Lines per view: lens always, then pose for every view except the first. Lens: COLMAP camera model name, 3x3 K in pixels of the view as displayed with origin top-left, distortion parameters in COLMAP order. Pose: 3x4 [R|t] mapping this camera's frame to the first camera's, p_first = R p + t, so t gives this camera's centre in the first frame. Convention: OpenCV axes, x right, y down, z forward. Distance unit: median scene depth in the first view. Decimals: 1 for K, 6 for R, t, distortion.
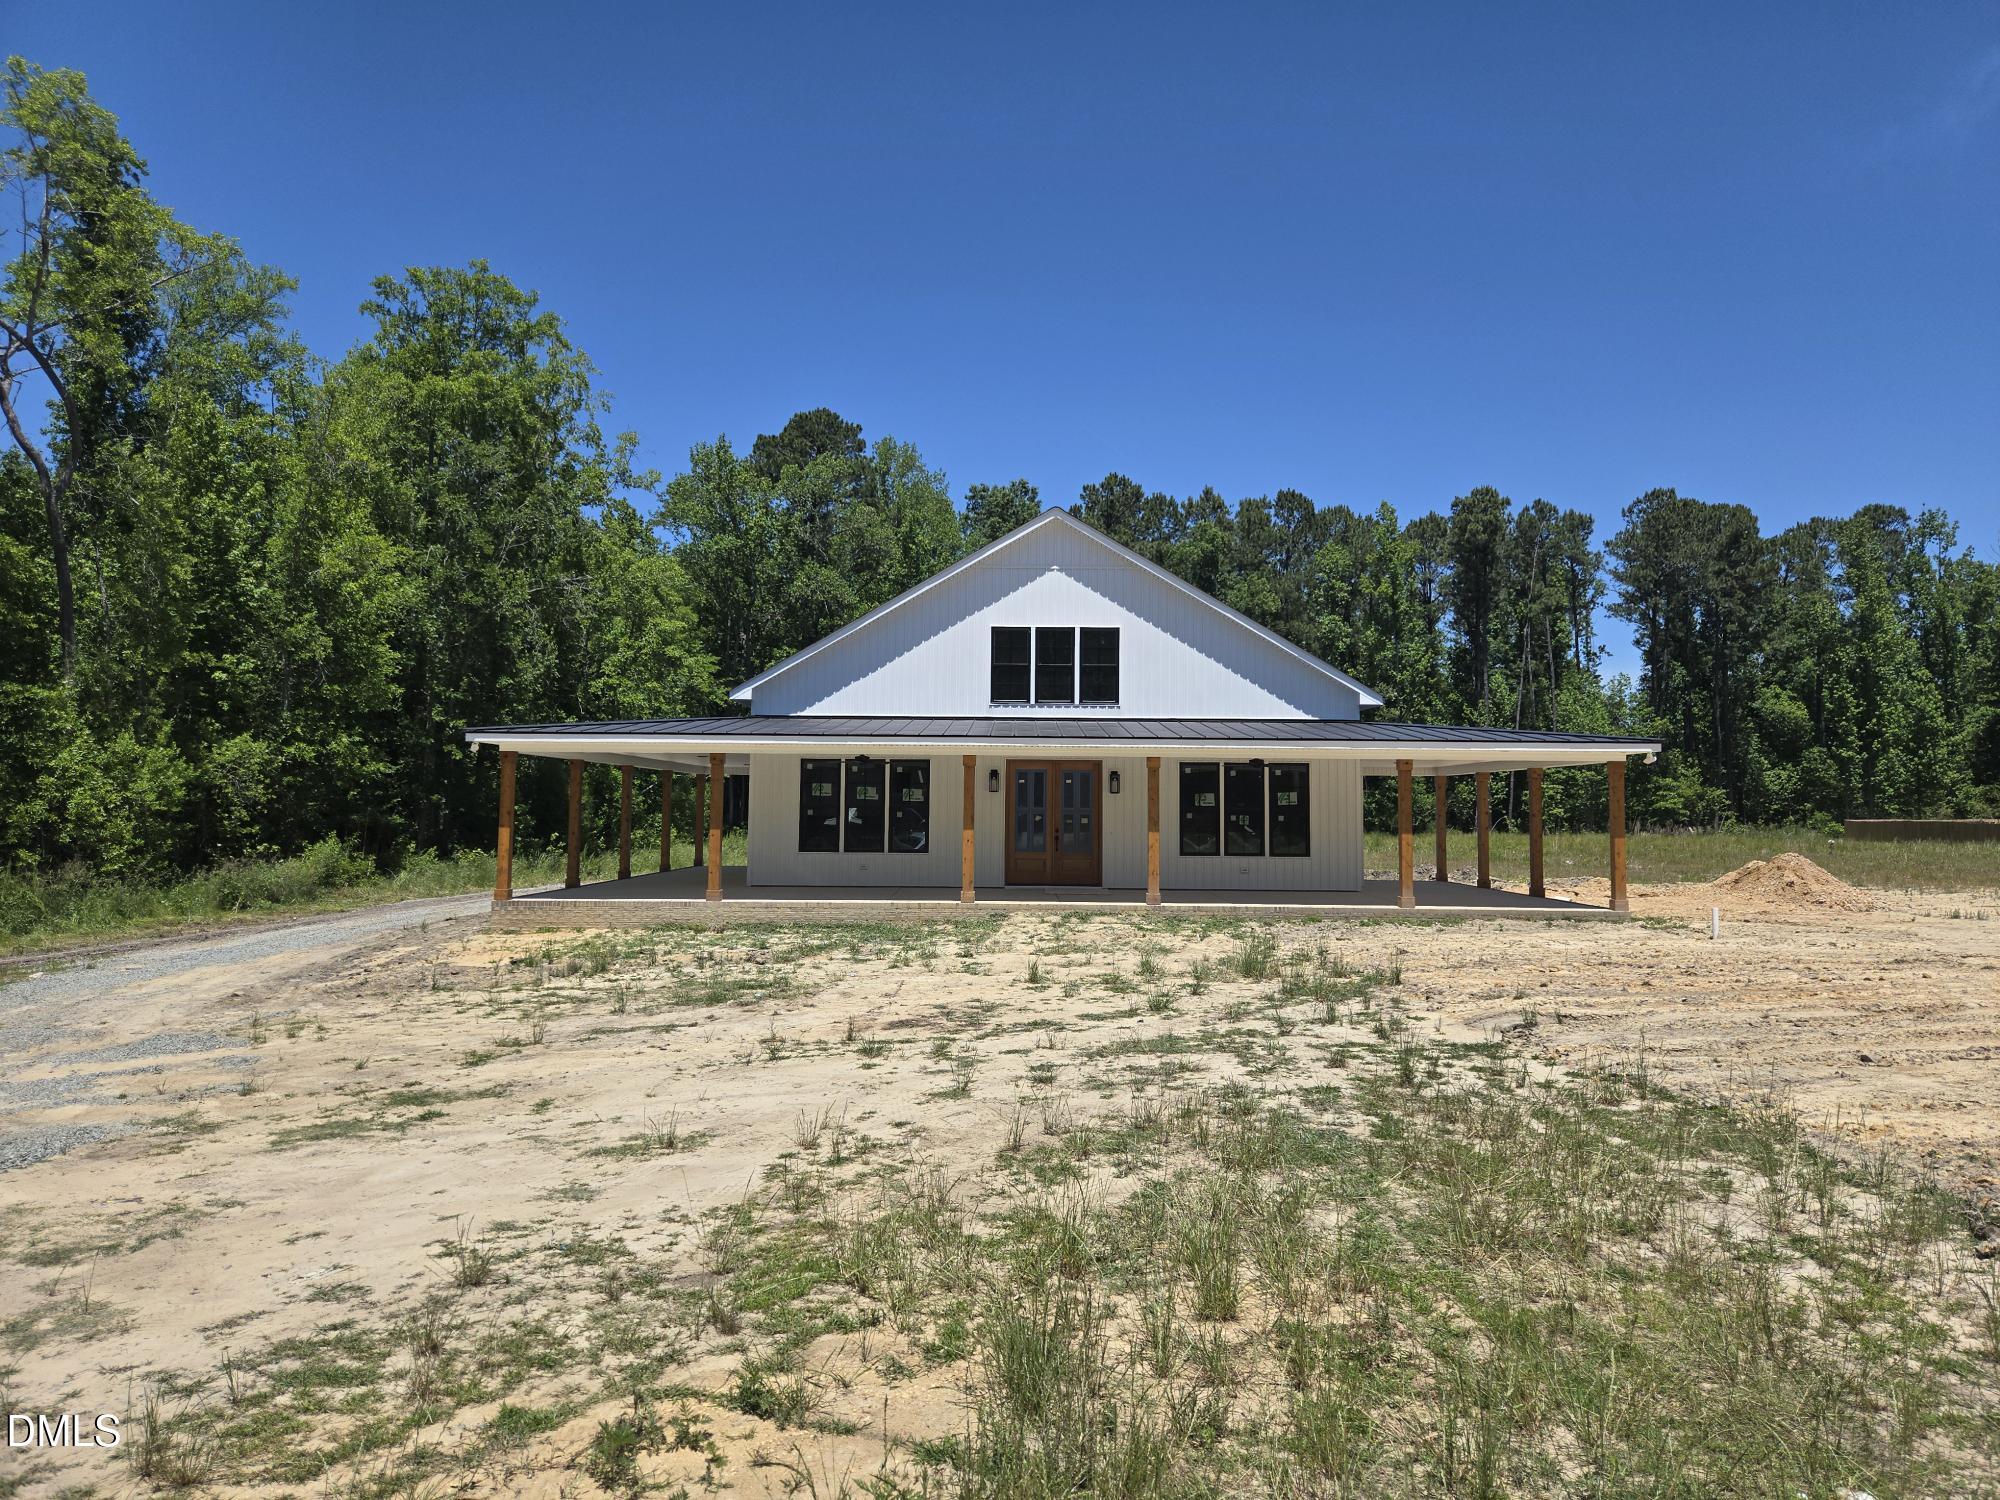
lens RADIAL K [[1325.0, 0, 992.5], [0, 1325.0, 746.6], [0, 0, 1]] dist [0.066508, -0.054467]
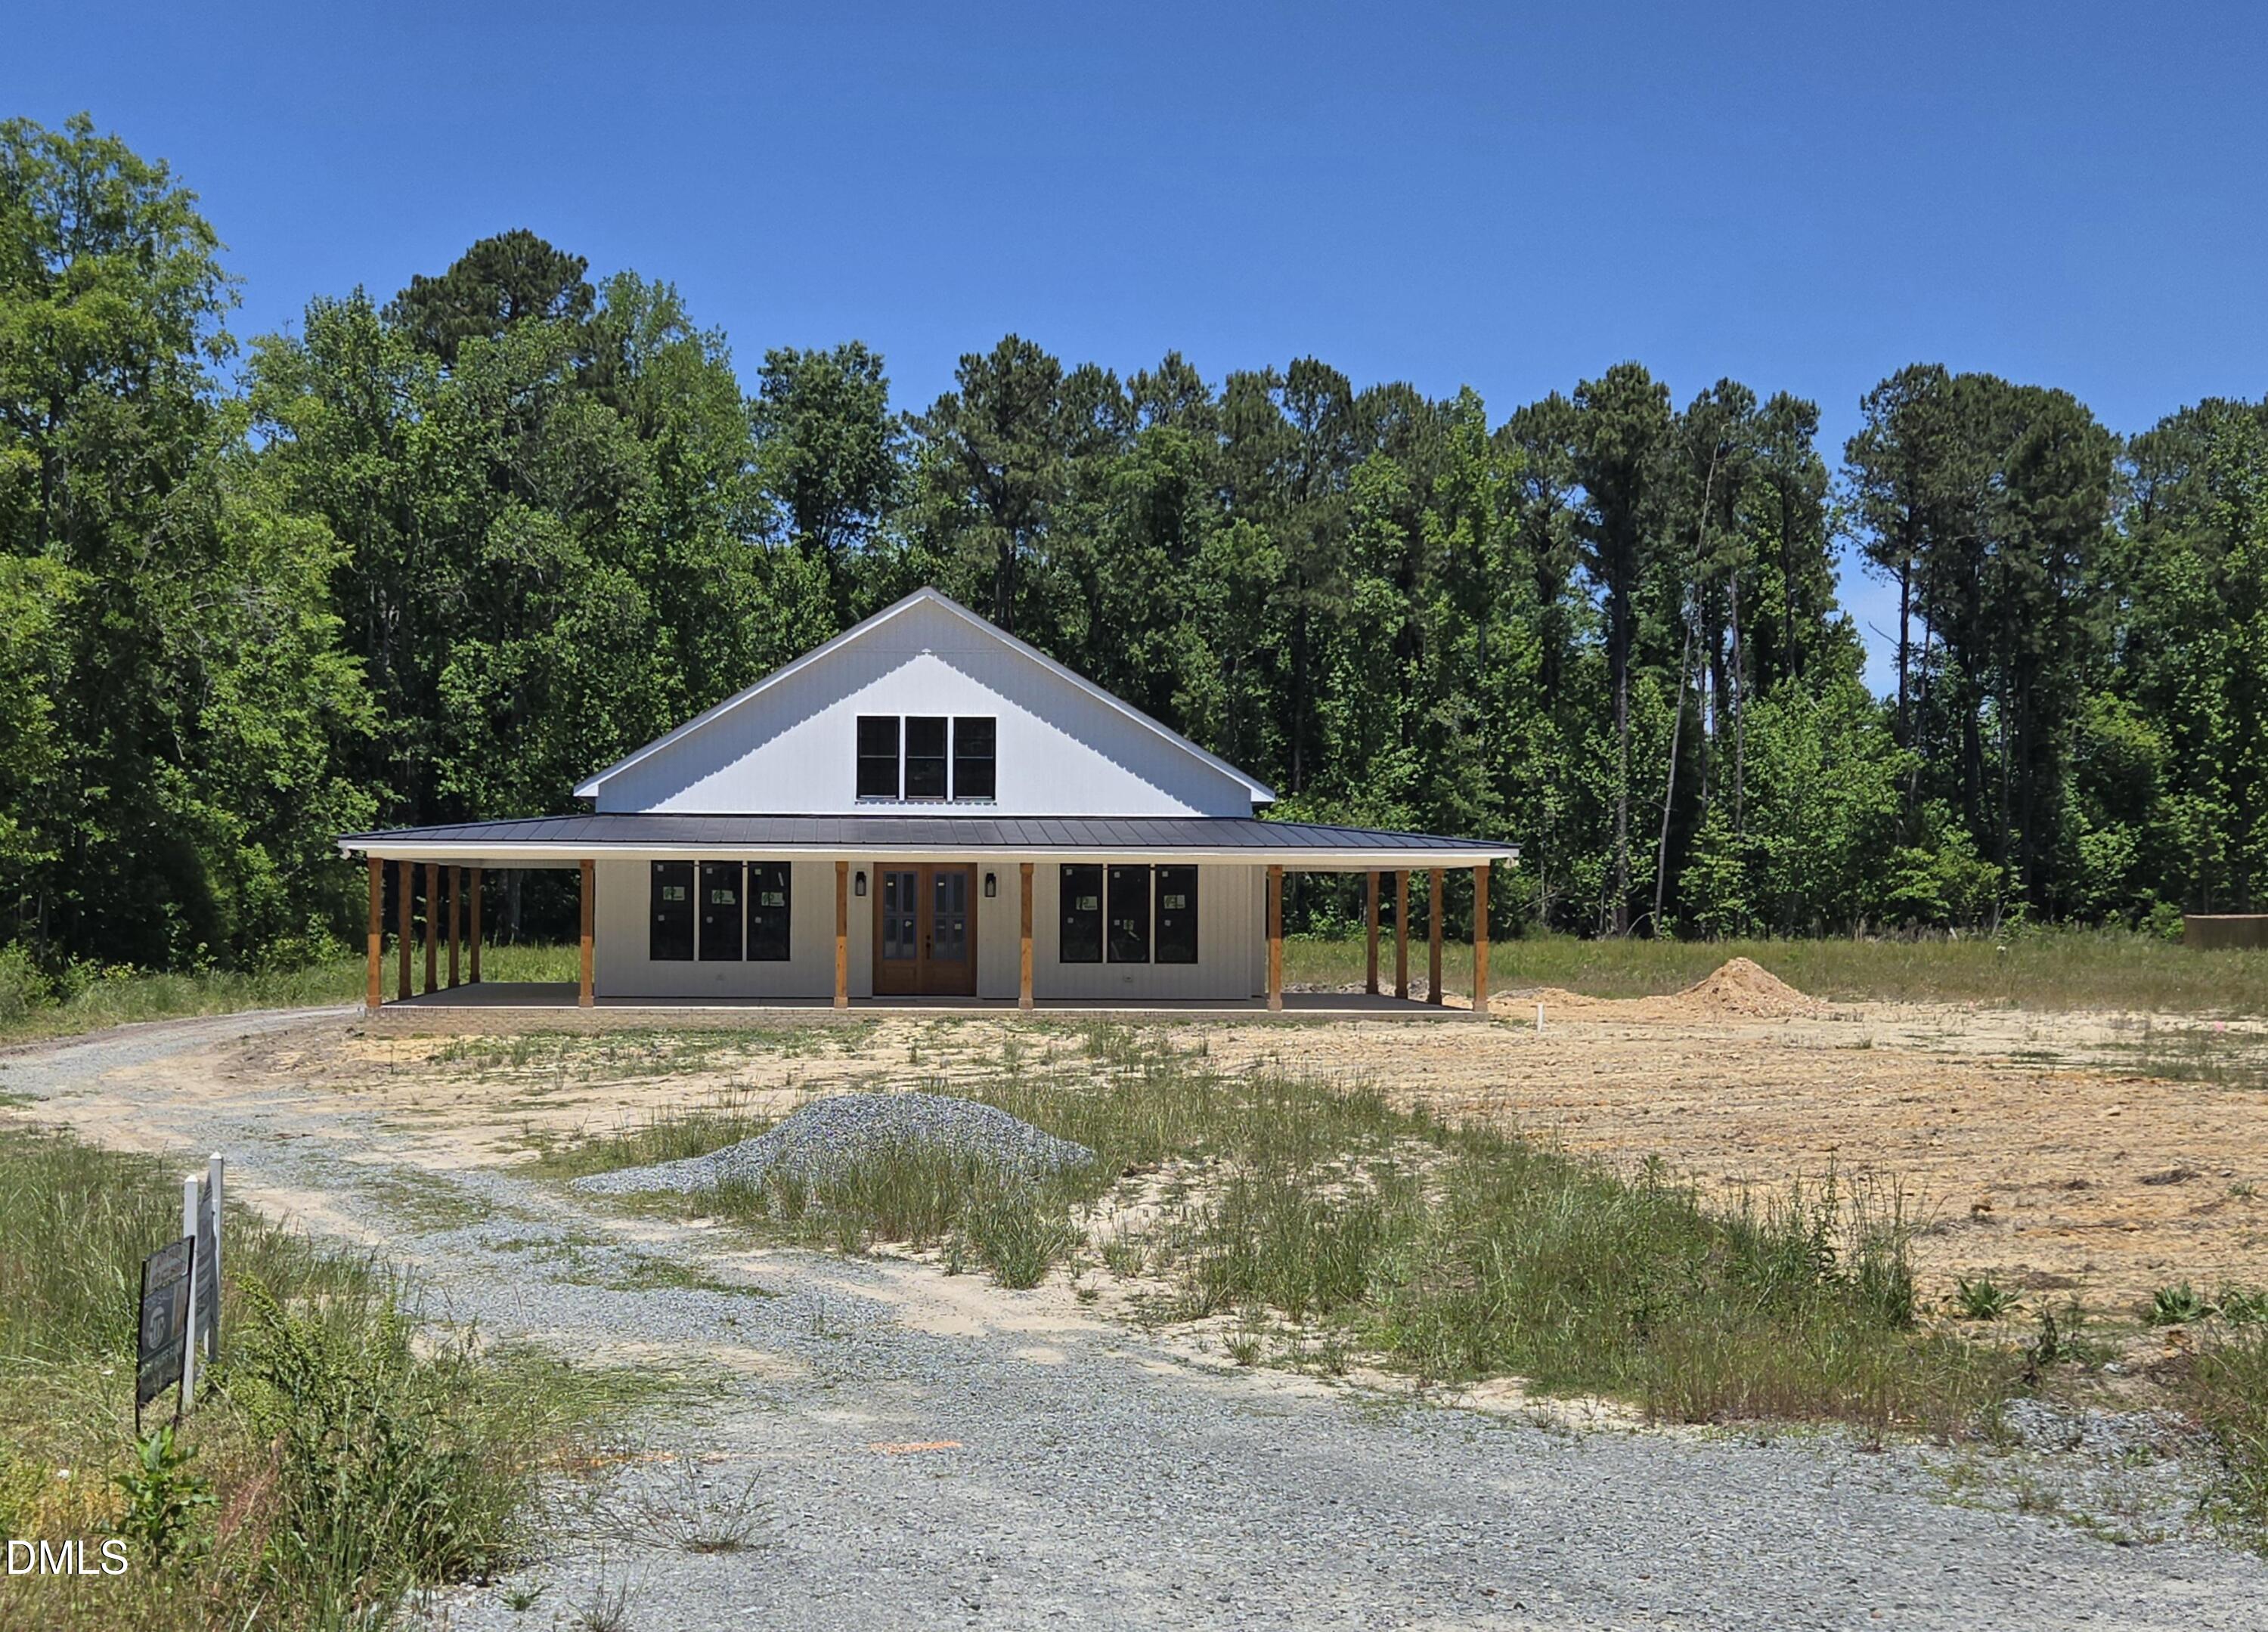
lens RADIAL K [[2823.1, 0, 1070.0], [0, 2823.1, 940.3], [0, 0, 1]] dist [0.145985, -0.006262]
pose [[0.994374, -0.003169, 0.105875, -0.061208], [-0.003495, 0.998026, 0.062705, -0.057618], [-0.105864, -0.062722, 0.992400, -0.956688]]
